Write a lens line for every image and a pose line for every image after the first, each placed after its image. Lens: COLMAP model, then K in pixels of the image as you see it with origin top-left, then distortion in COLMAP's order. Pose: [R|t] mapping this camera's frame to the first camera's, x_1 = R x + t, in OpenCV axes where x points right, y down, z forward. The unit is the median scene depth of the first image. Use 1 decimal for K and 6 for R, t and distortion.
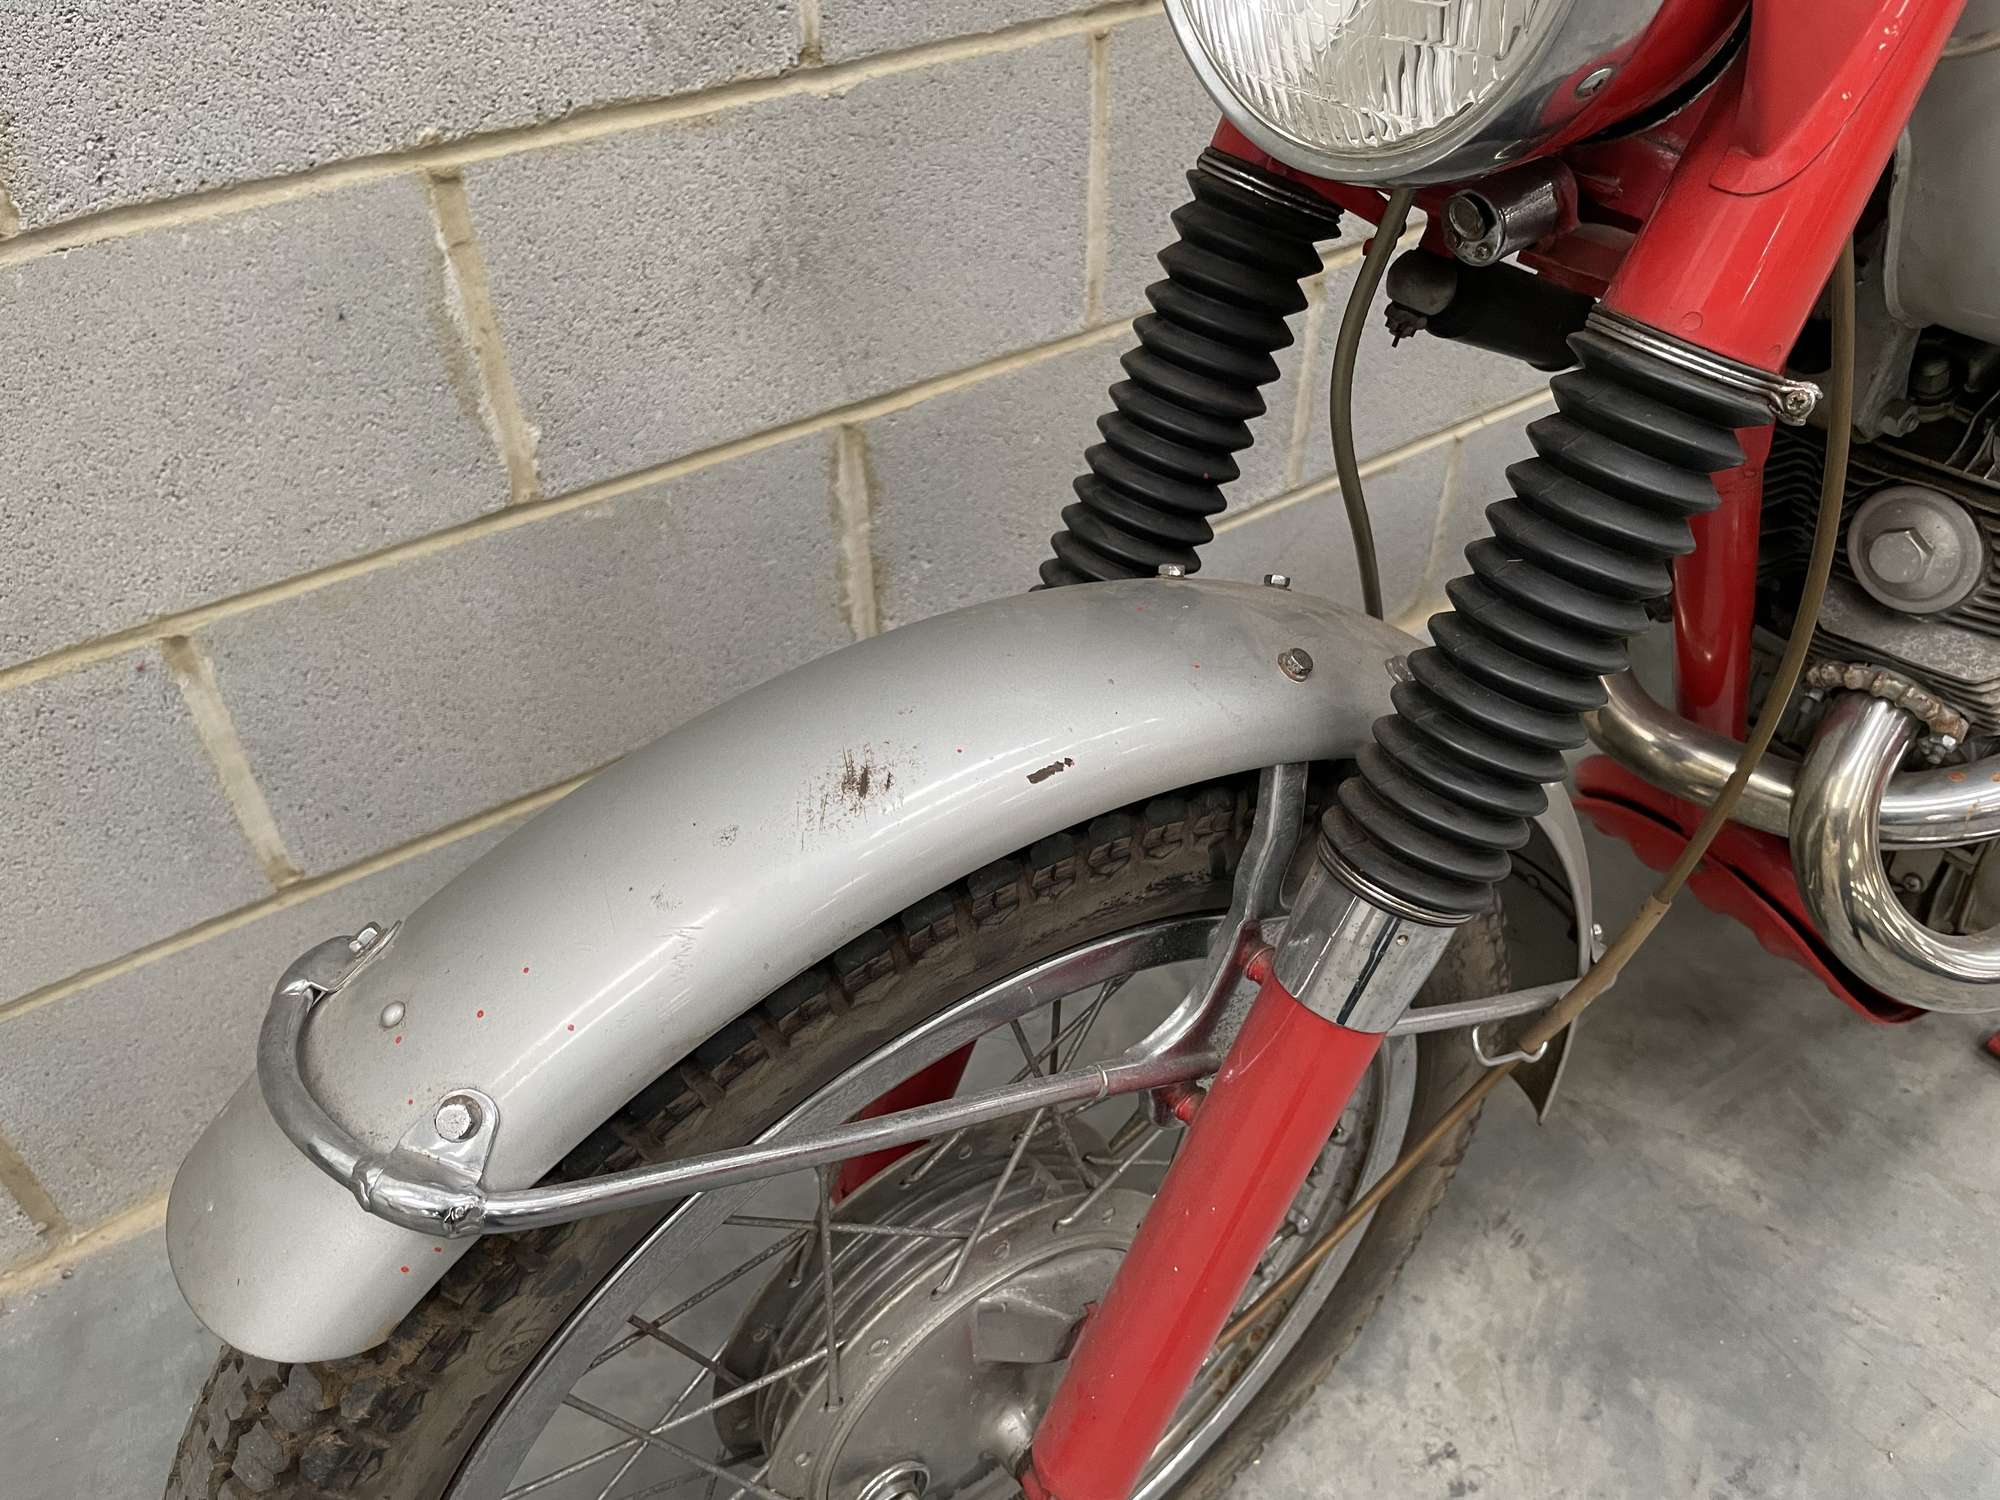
lens RADIAL K [[1547.5, 0, 1003.4], [0, 1547.5, 749.9], [0, 0, 1]] dist [0.076703, -0.120333]
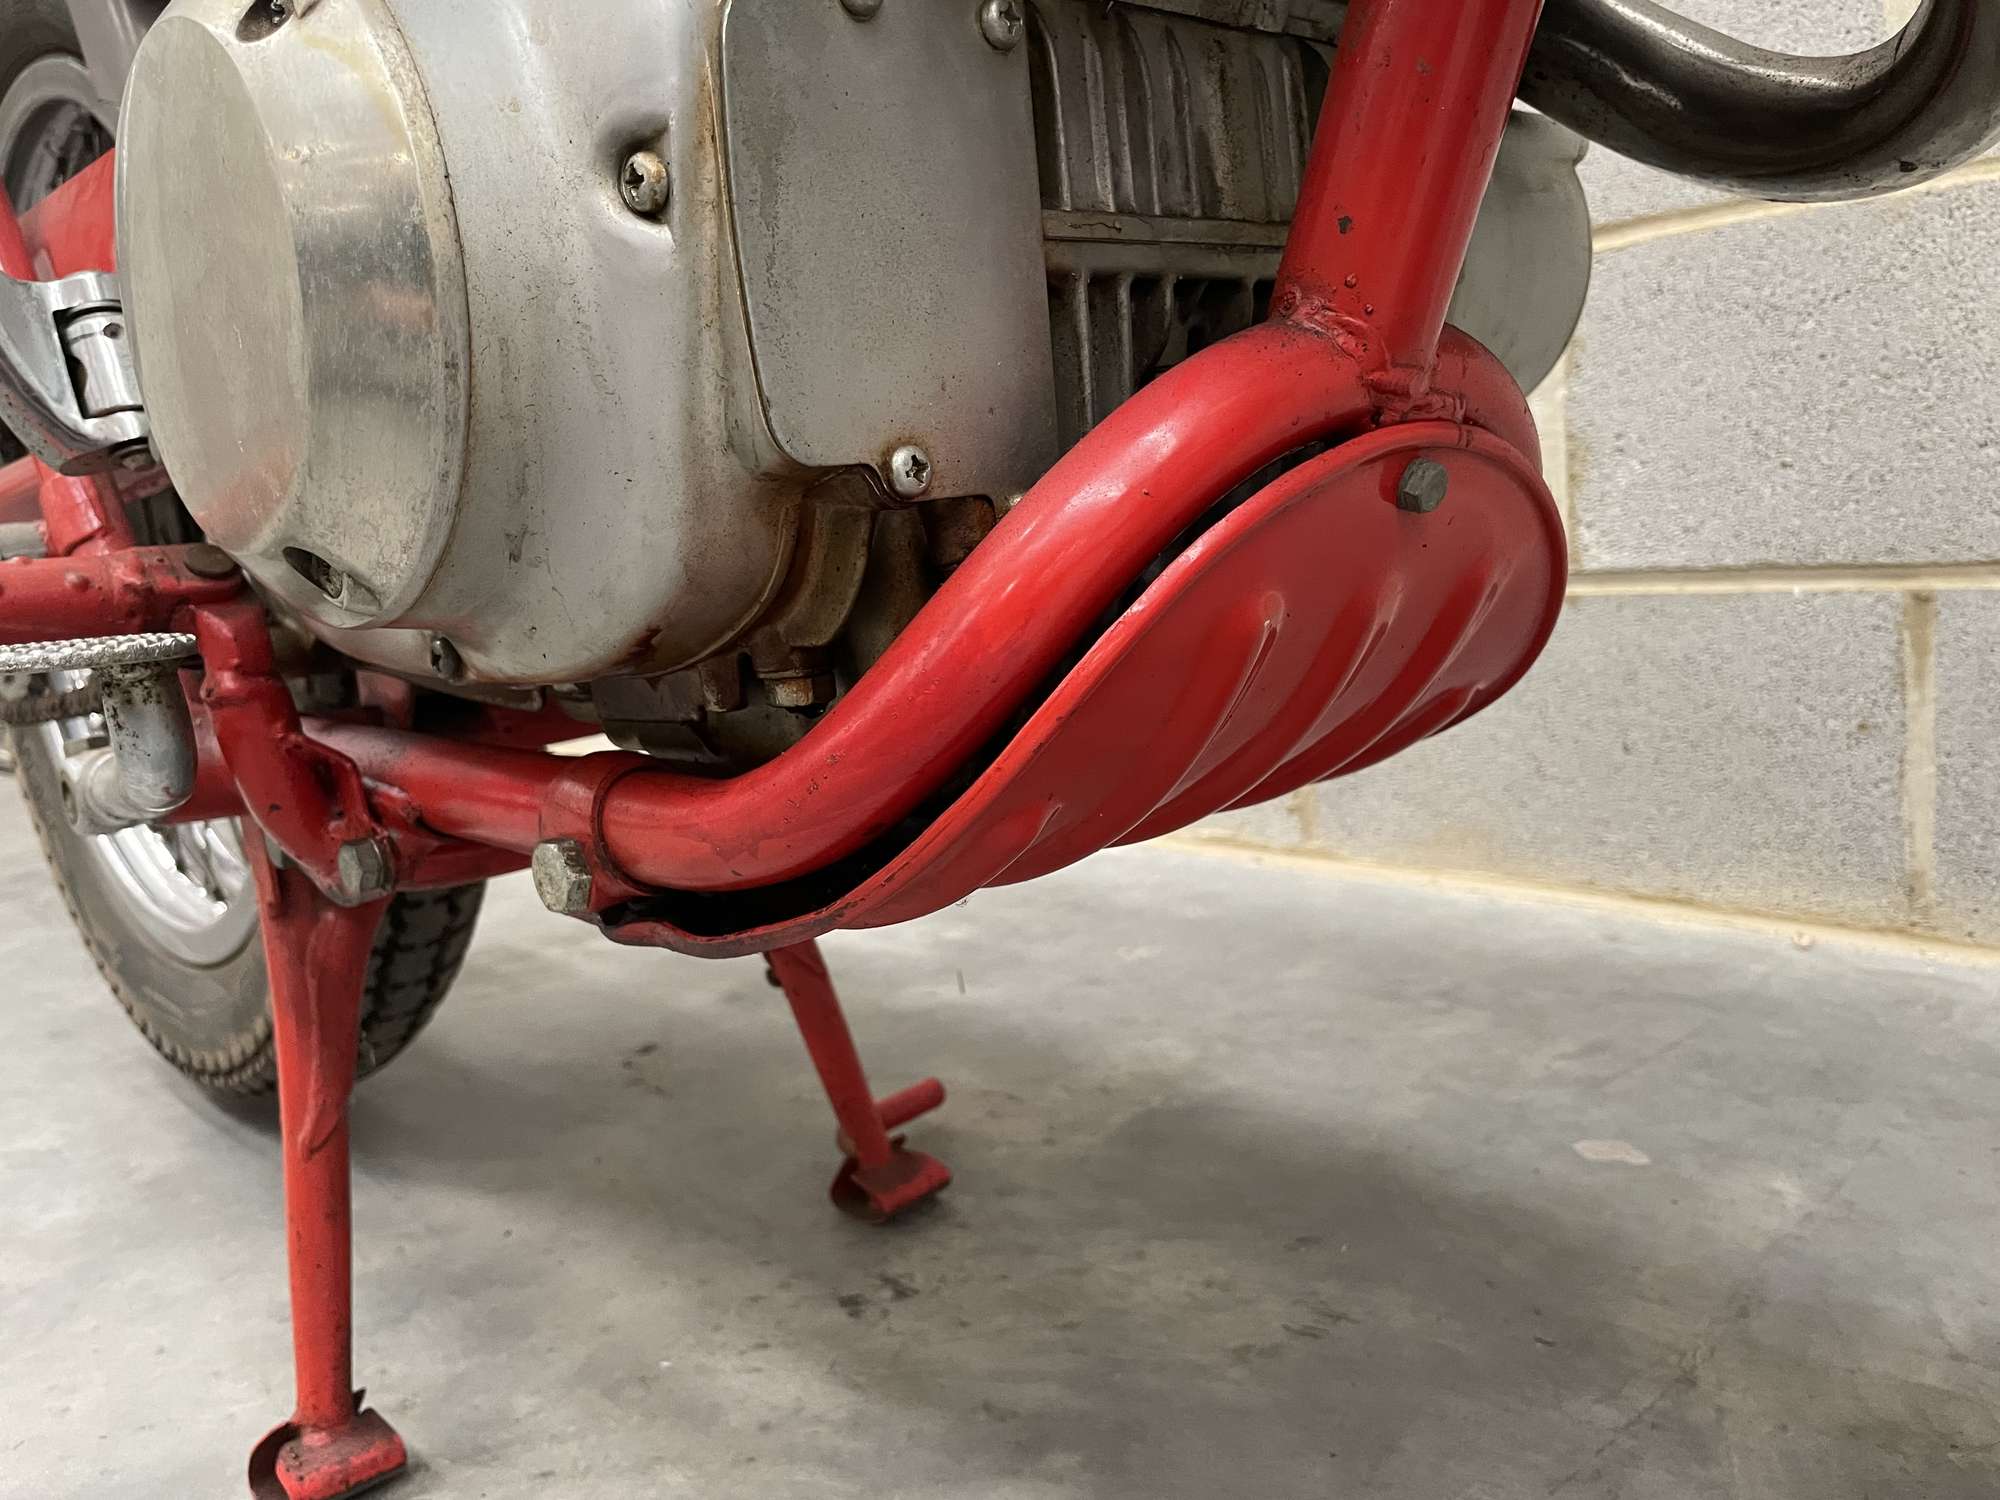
lens RADIAL K [[1547.5, 0, 989.1], [0, 1547.5, 750.8], [0, 0, 1]] dist [0.076703, -0.120333]
pose [[0.159714, 0.169552, -0.972494, 0.896794], [-0.562604, 0.825123, 0.051461, 0.194313], [0.811153, 0.538910, 0.227174, 0.735683]]
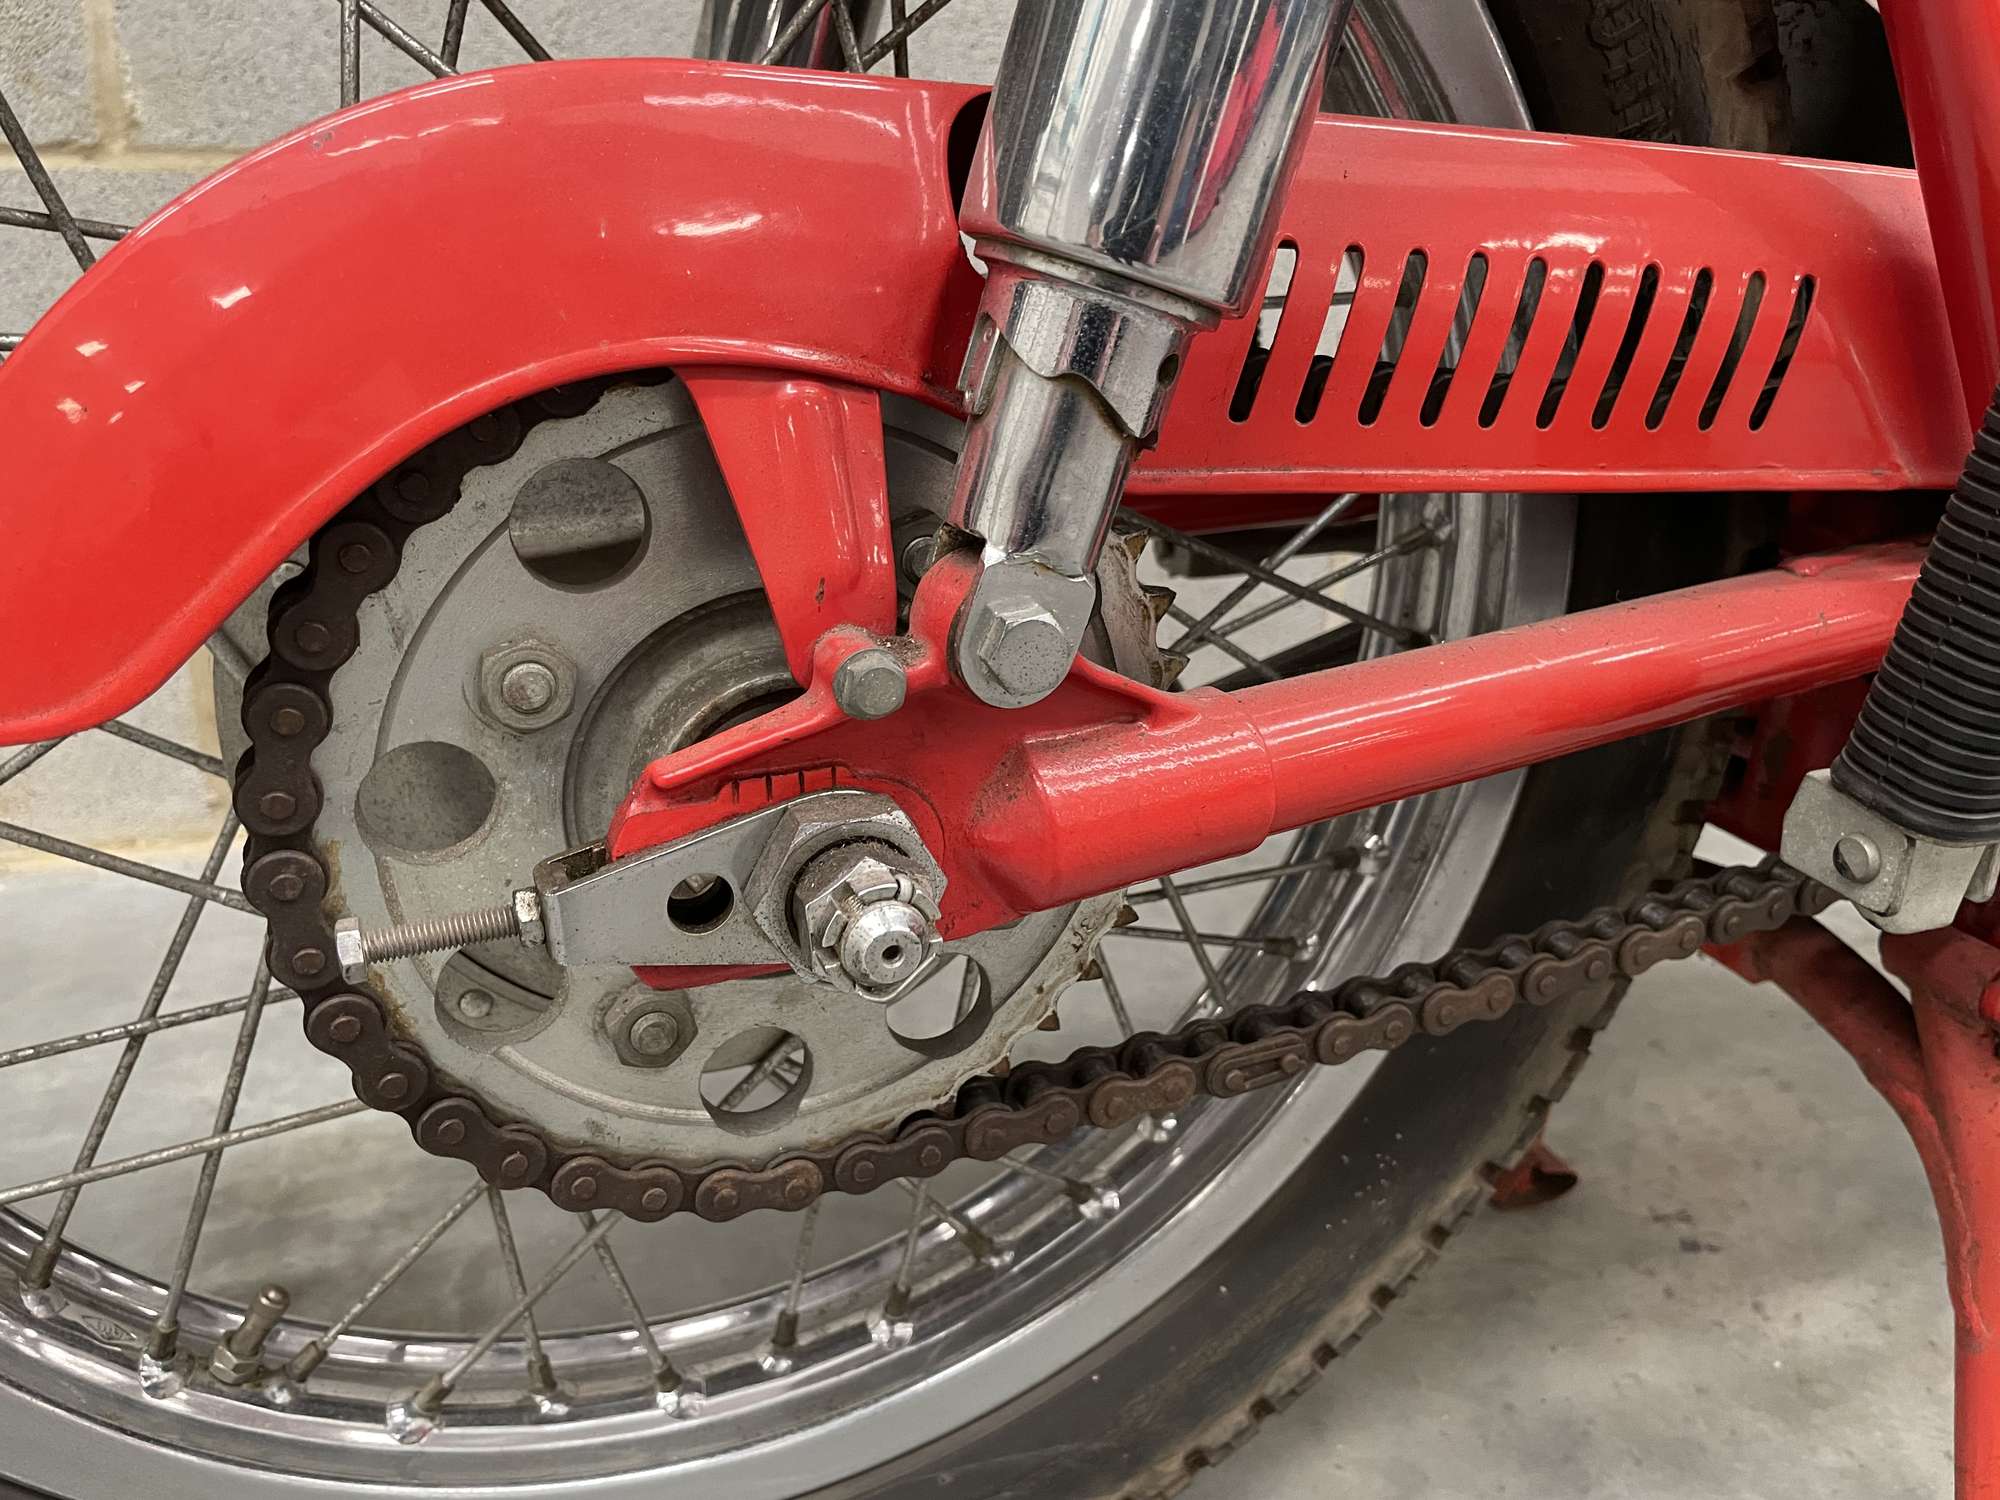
lens RADIAL K [[1547.5, 0, 993.5], [0, 1547.5, 760.2], [0, 0, 1]] dist [0.076703, -0.120333]
pose [[0.972296, 0.139304, -0.187712, 0.060604], [-0.193377, 0.930495, -0.311103, 0.538906], [0.131327, 0.338783, 0.931654, 0.128390]]
